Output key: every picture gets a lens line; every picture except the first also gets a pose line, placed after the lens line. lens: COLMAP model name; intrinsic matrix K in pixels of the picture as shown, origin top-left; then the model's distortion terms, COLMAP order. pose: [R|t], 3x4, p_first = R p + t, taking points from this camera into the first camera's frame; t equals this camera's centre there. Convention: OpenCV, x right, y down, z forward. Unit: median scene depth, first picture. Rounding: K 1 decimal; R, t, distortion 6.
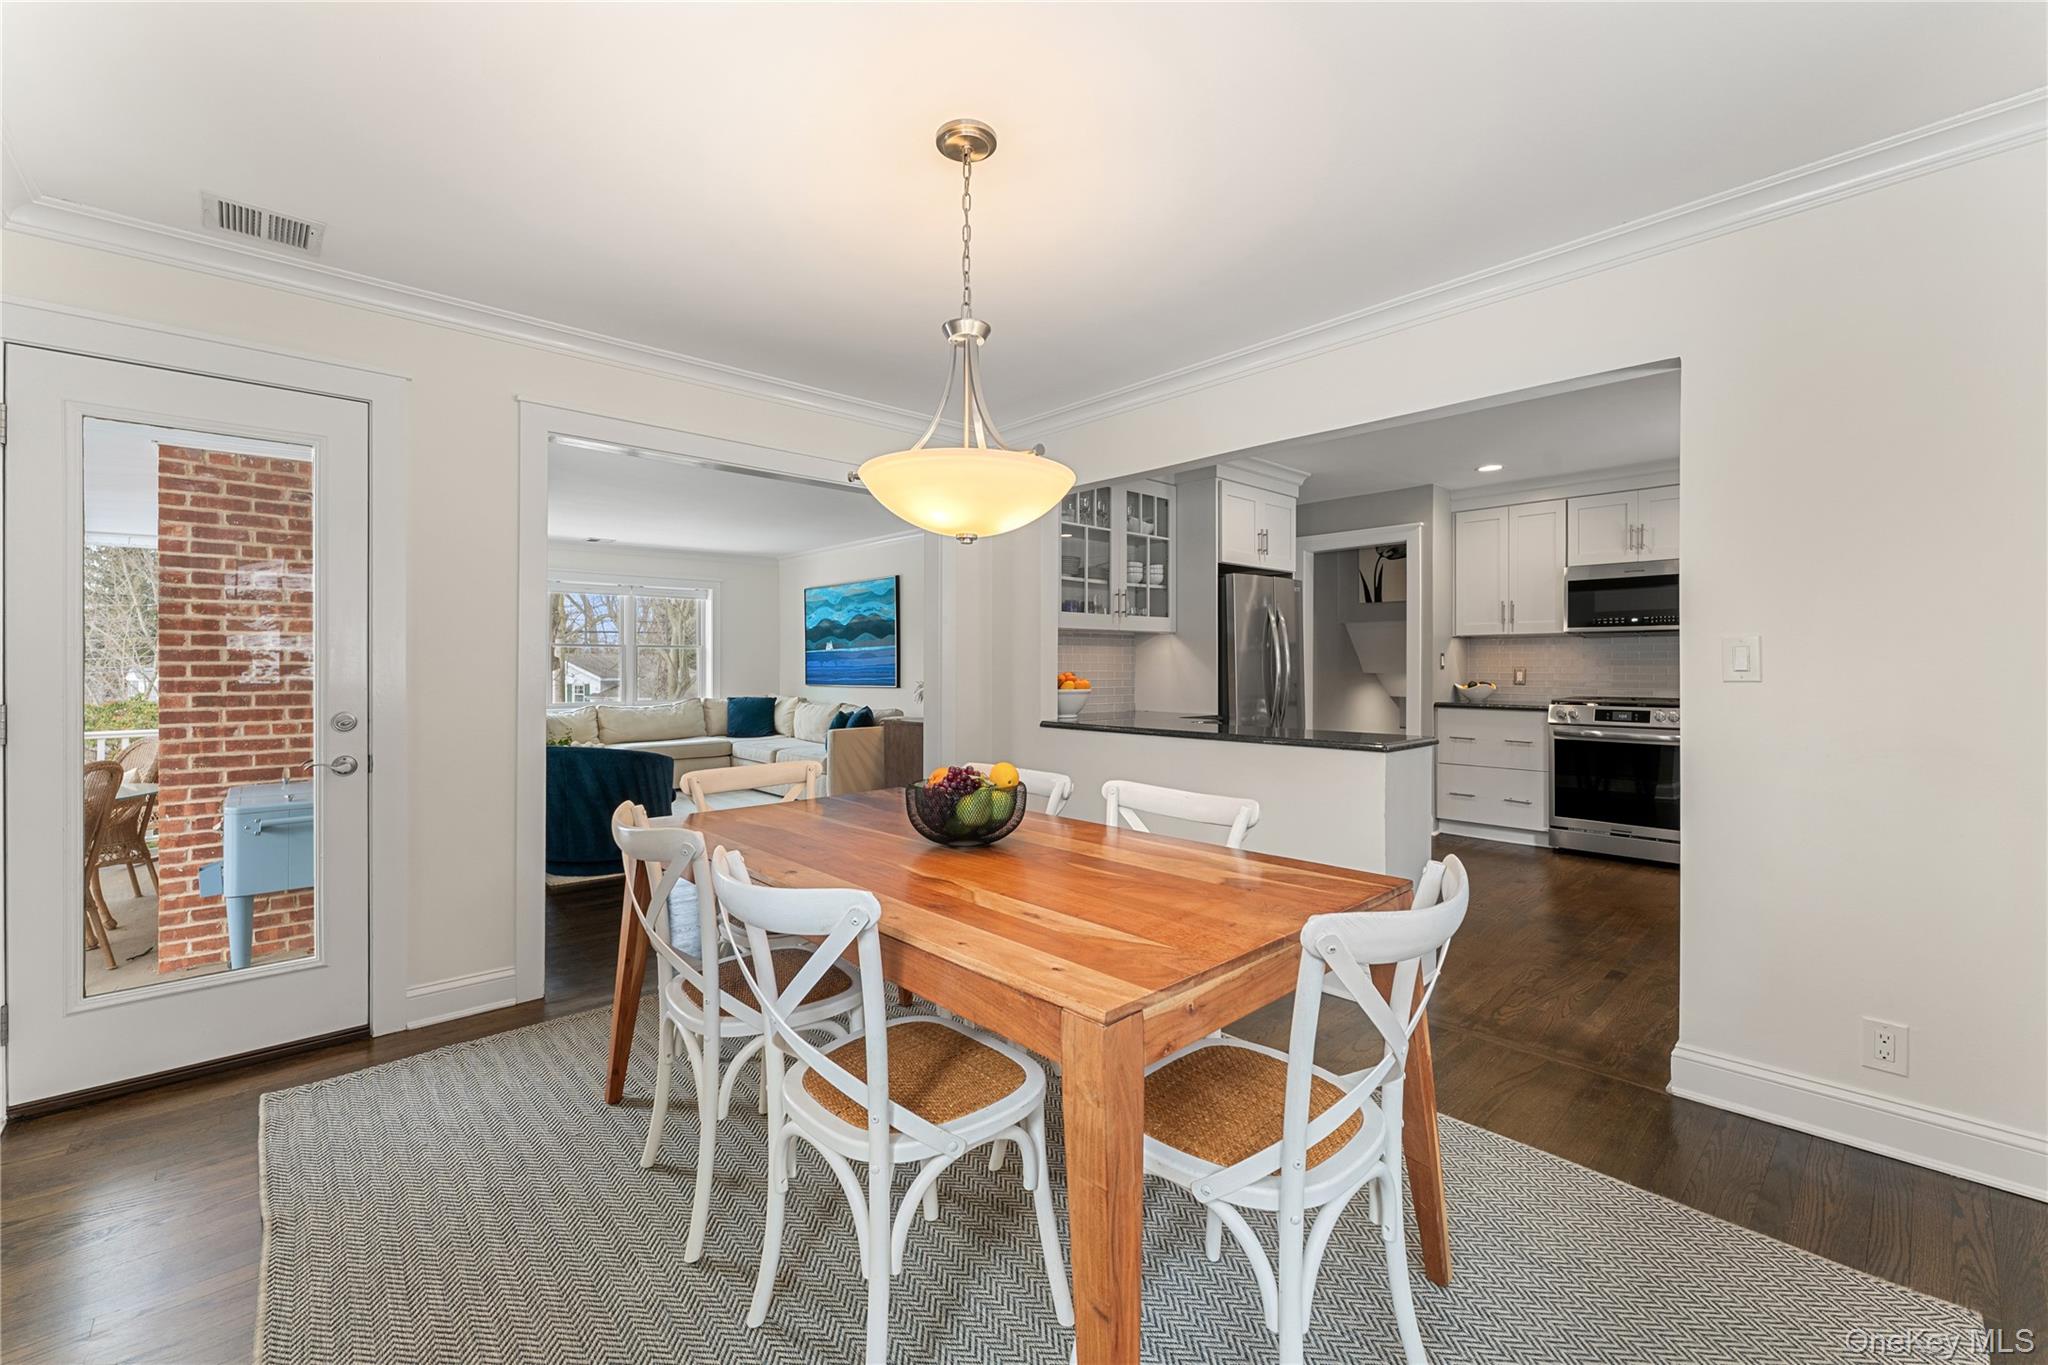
lens RADIAL K [[822.1, 0, 1012.2], [0, 822.1, 667.7], [0, 0, 1]] dist [-0.005635, 0.000257]
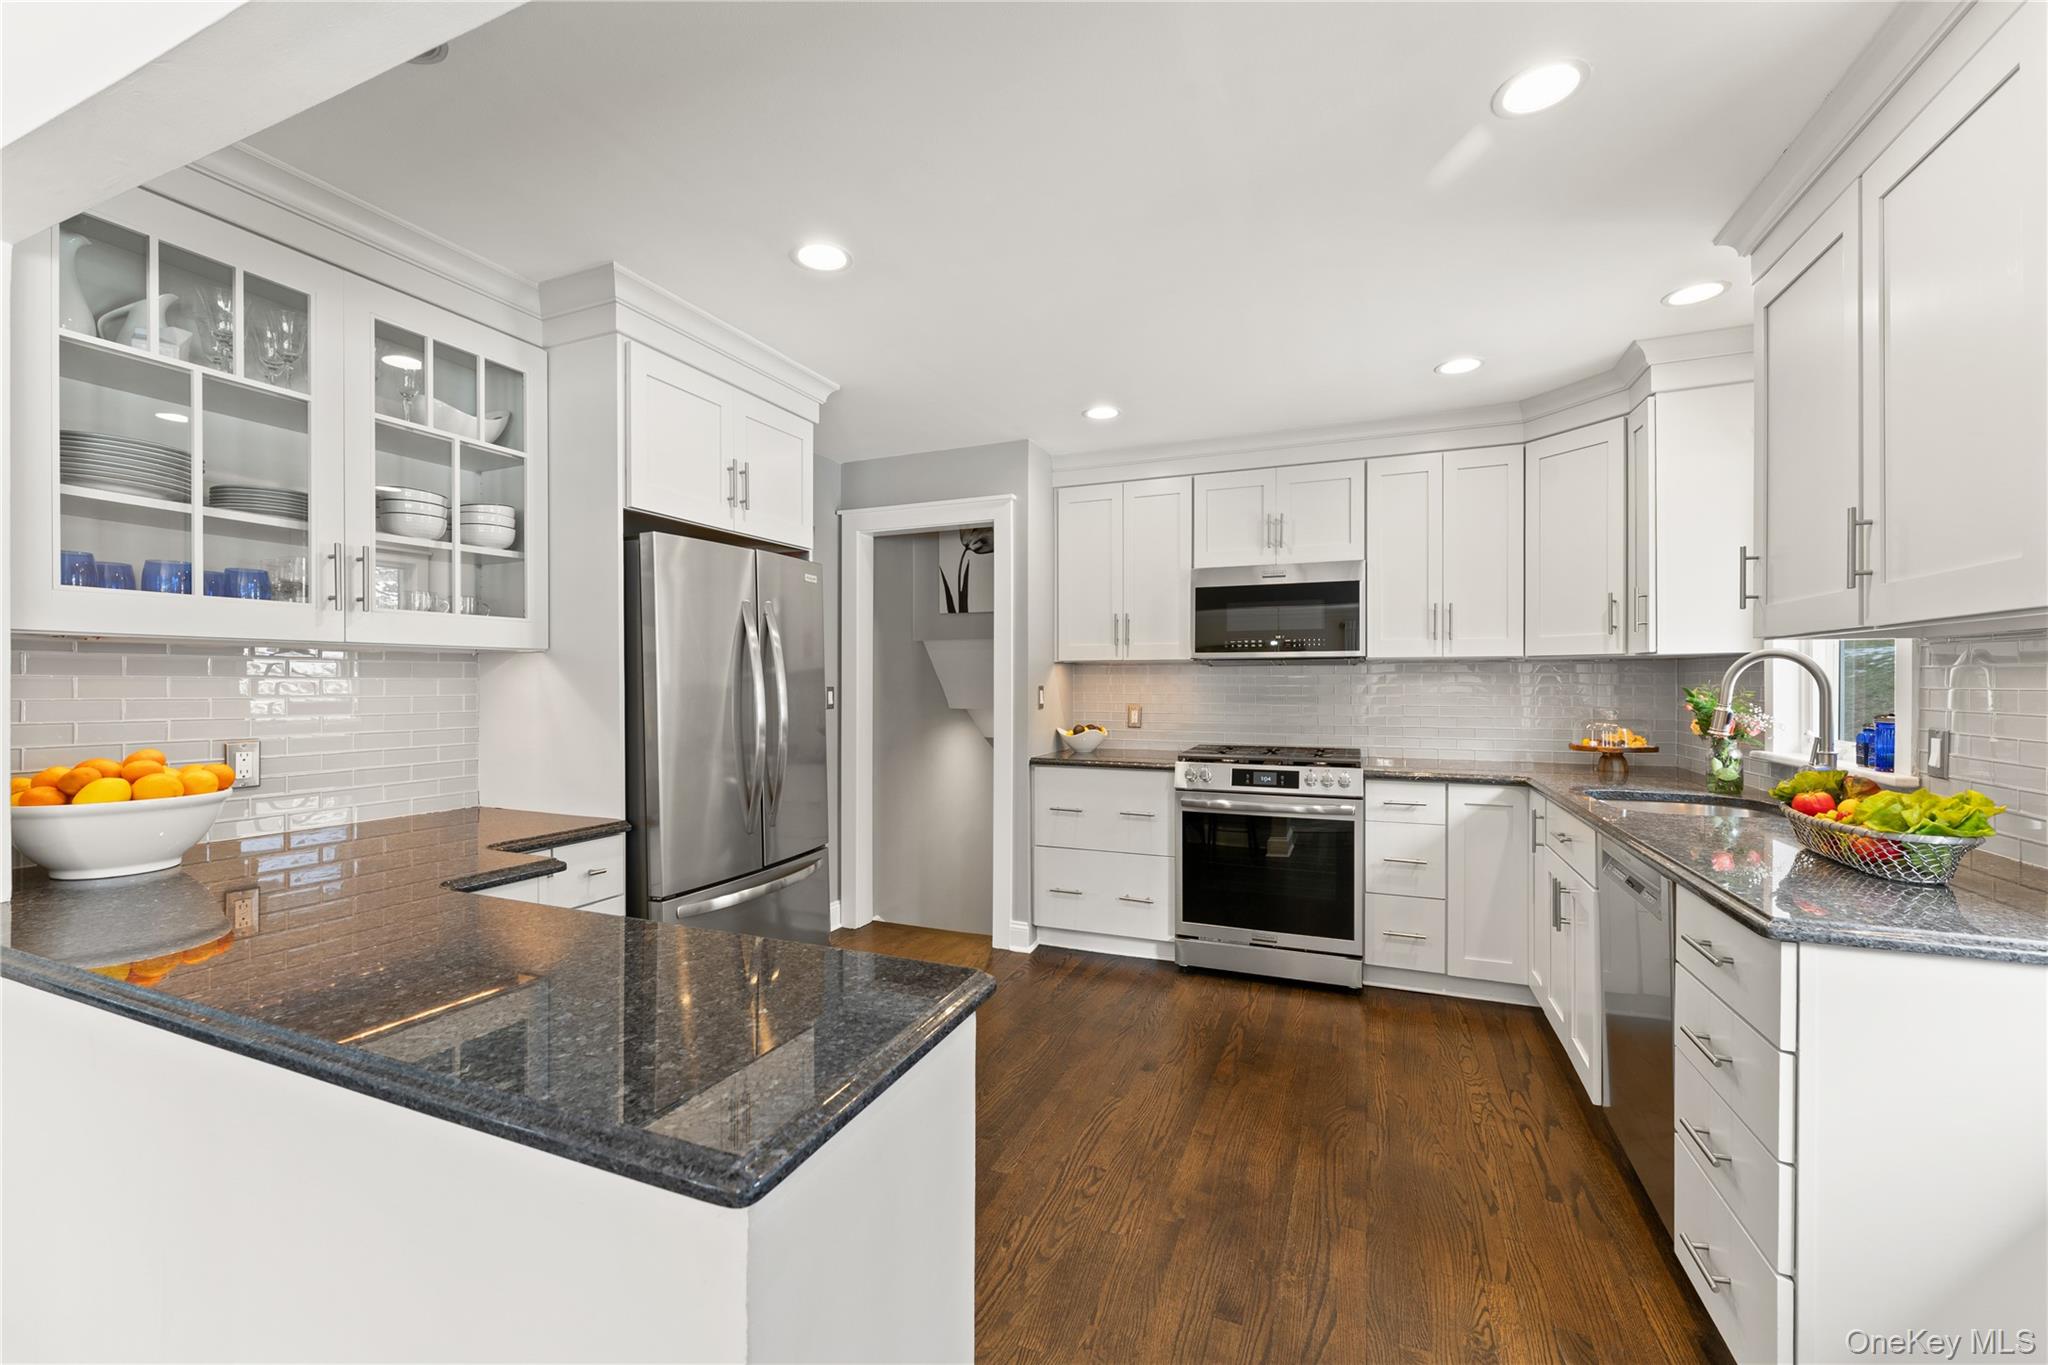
lens RADIAL K [[822.1, 0, 1010.3], [0, 822.1, 684.1], [0, 0, 1]] dist [-0.005635, 0.000257]
pose [[0.909672, -0.000045, 0.415328, 0.235583], [0.000796, 0.999998, -0.001636, -0.020312], [-0.415327, 0.001819, 0.909670, 0.420352]]
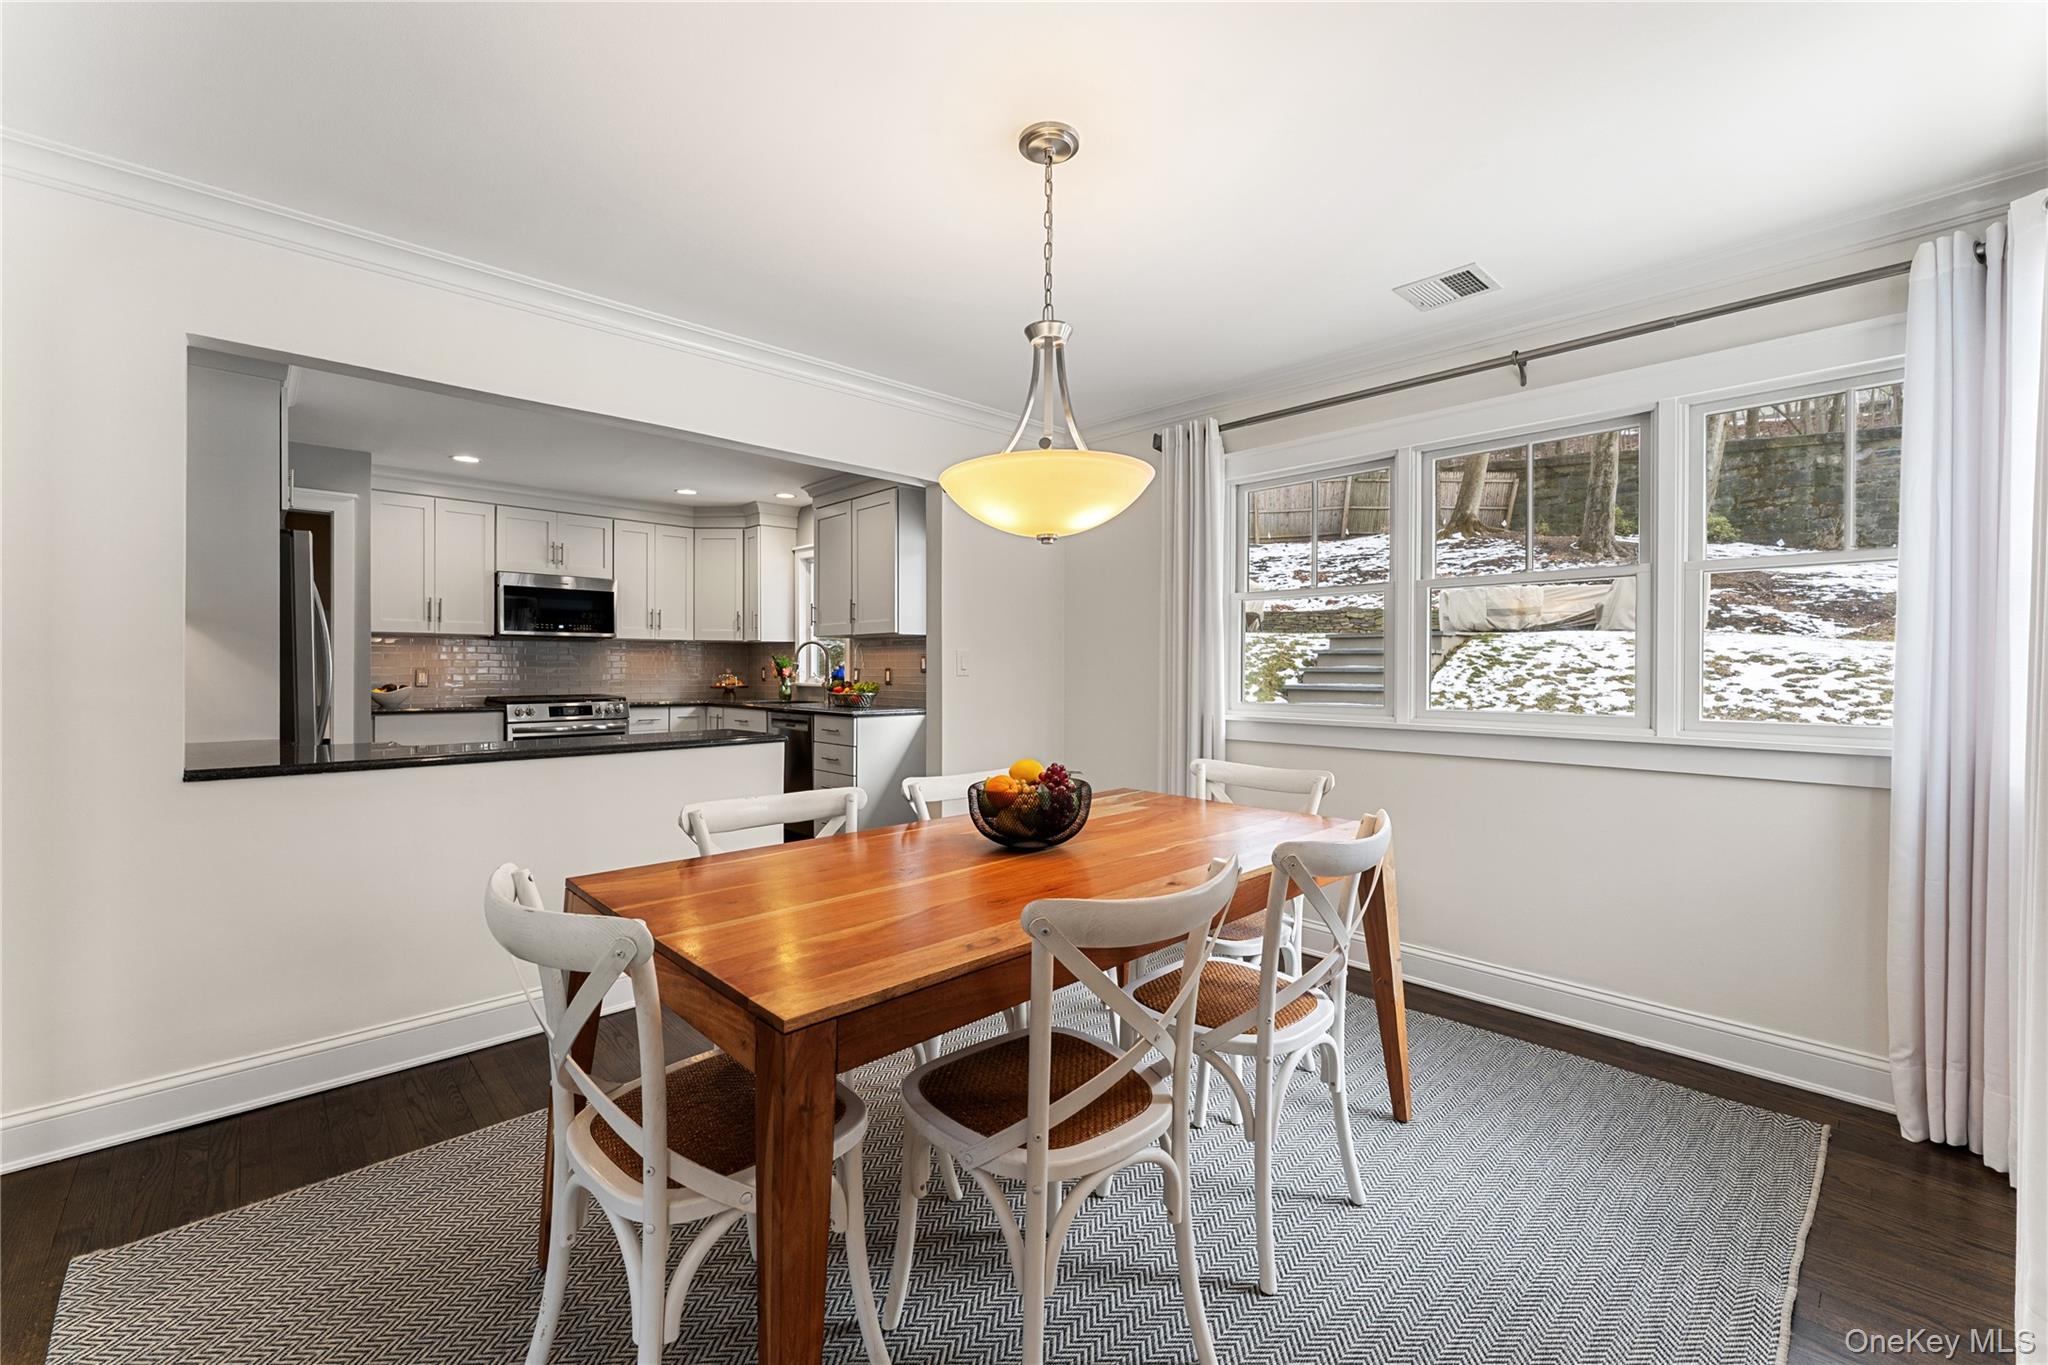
lens RADIAL K [[822.1, 0, 1031.3], [0, 822.1, 672.6], [0, 0, 1]] dist [-0.005635, 0.000257]
pose [[-0.045481, -0.008427, 0.998930, -0.400132], [-0.002271, 0.999963, 0.008332, -0.005312], [-0.998963, -0.001890, -0.045498, 0.387055]]
